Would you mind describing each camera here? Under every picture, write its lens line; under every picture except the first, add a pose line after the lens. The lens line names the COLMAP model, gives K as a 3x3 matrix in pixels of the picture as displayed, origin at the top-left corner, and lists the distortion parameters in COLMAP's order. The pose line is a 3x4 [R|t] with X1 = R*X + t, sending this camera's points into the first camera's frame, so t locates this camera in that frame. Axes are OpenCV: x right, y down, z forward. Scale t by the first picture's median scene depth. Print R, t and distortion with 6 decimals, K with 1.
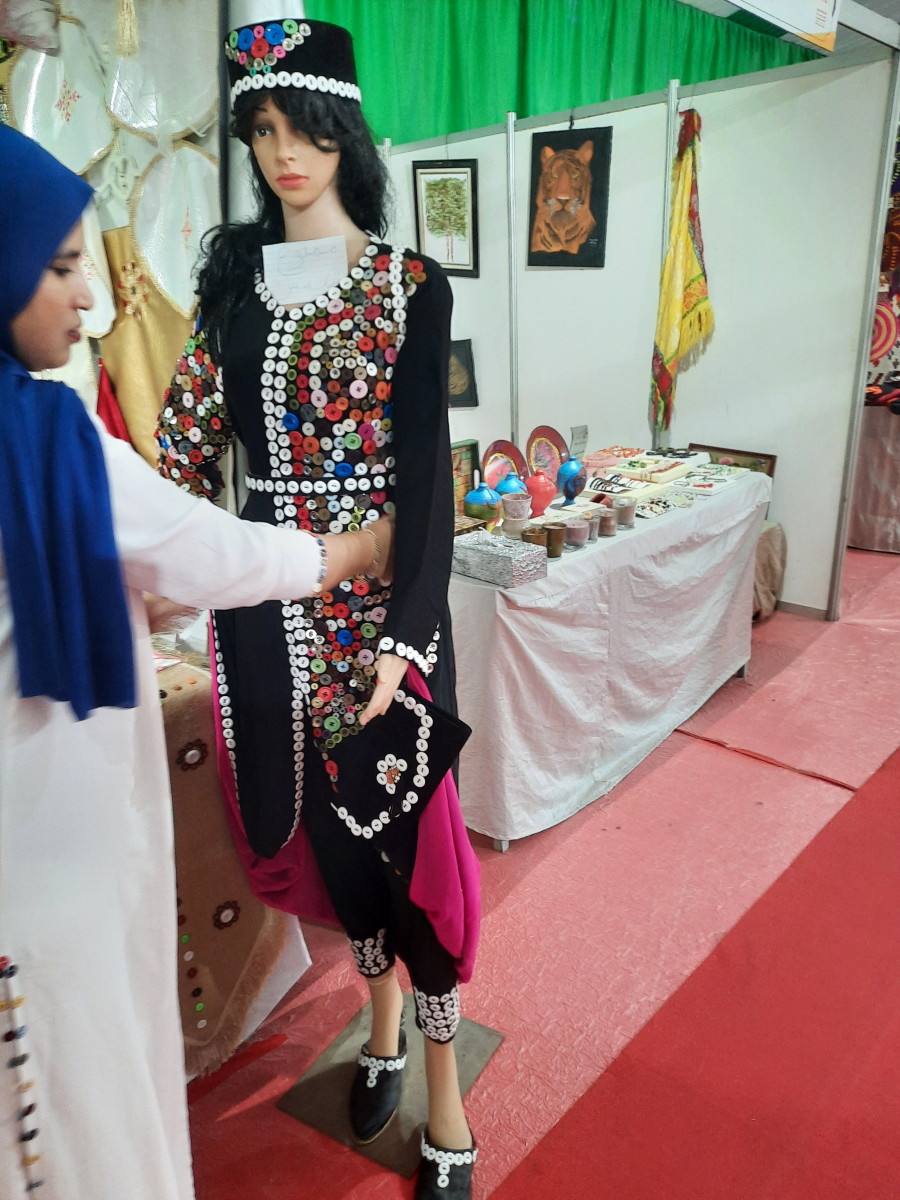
lens RADIAL K [[872.9, 0, 442.2], [0, 872.9, 597.7], [0, 0, 1]] dist [0.071760, -0.081680]
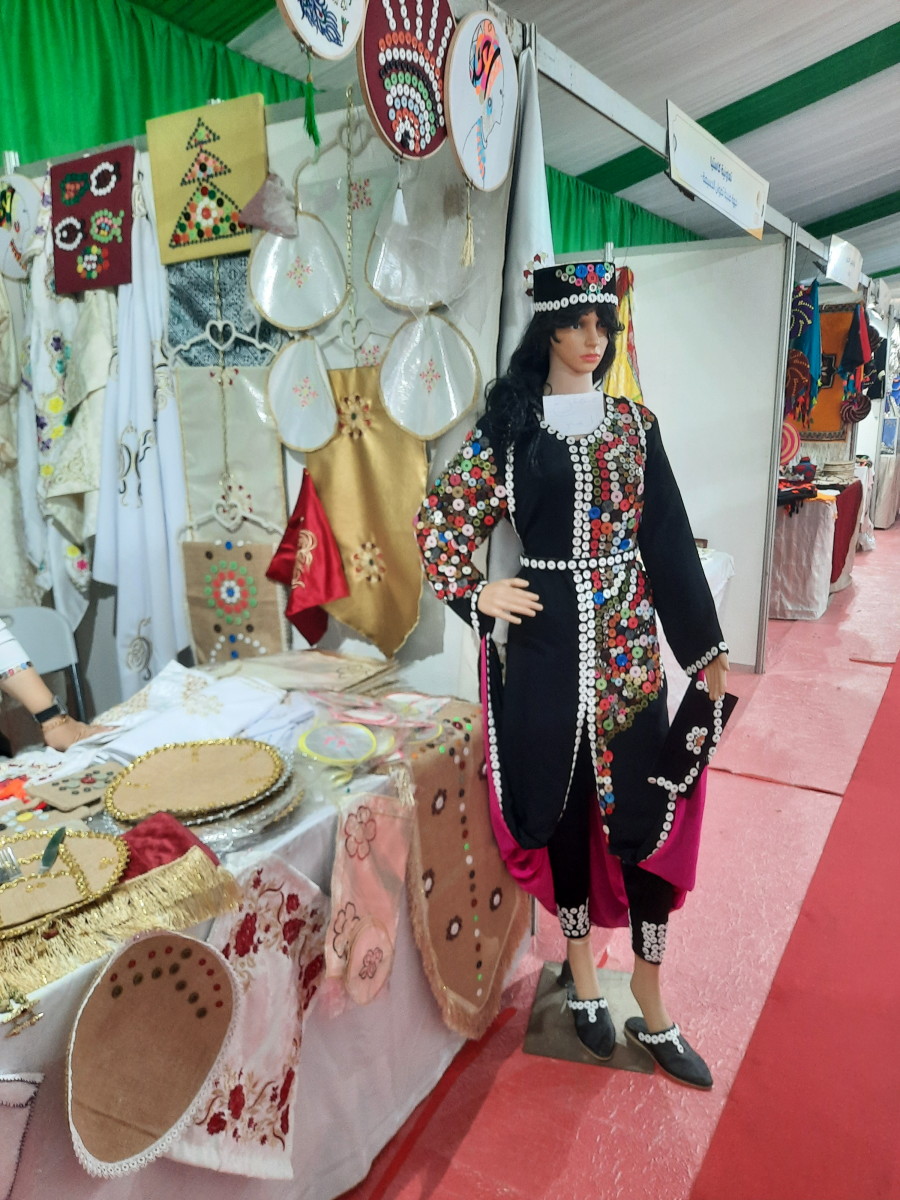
lens RADIAL K [[872.9, 0, 442.2], [0, 872.9, 597.7], [0, 0, 1]] dist [0.071760, -0.081680]
pose [[0.878151, -0.096334, 0.468584, -1.079583], [0.148687, 0.985964, -0.075947, 0.010699], [-0.454690, 0.136366, 0.880148, -0.145727]]
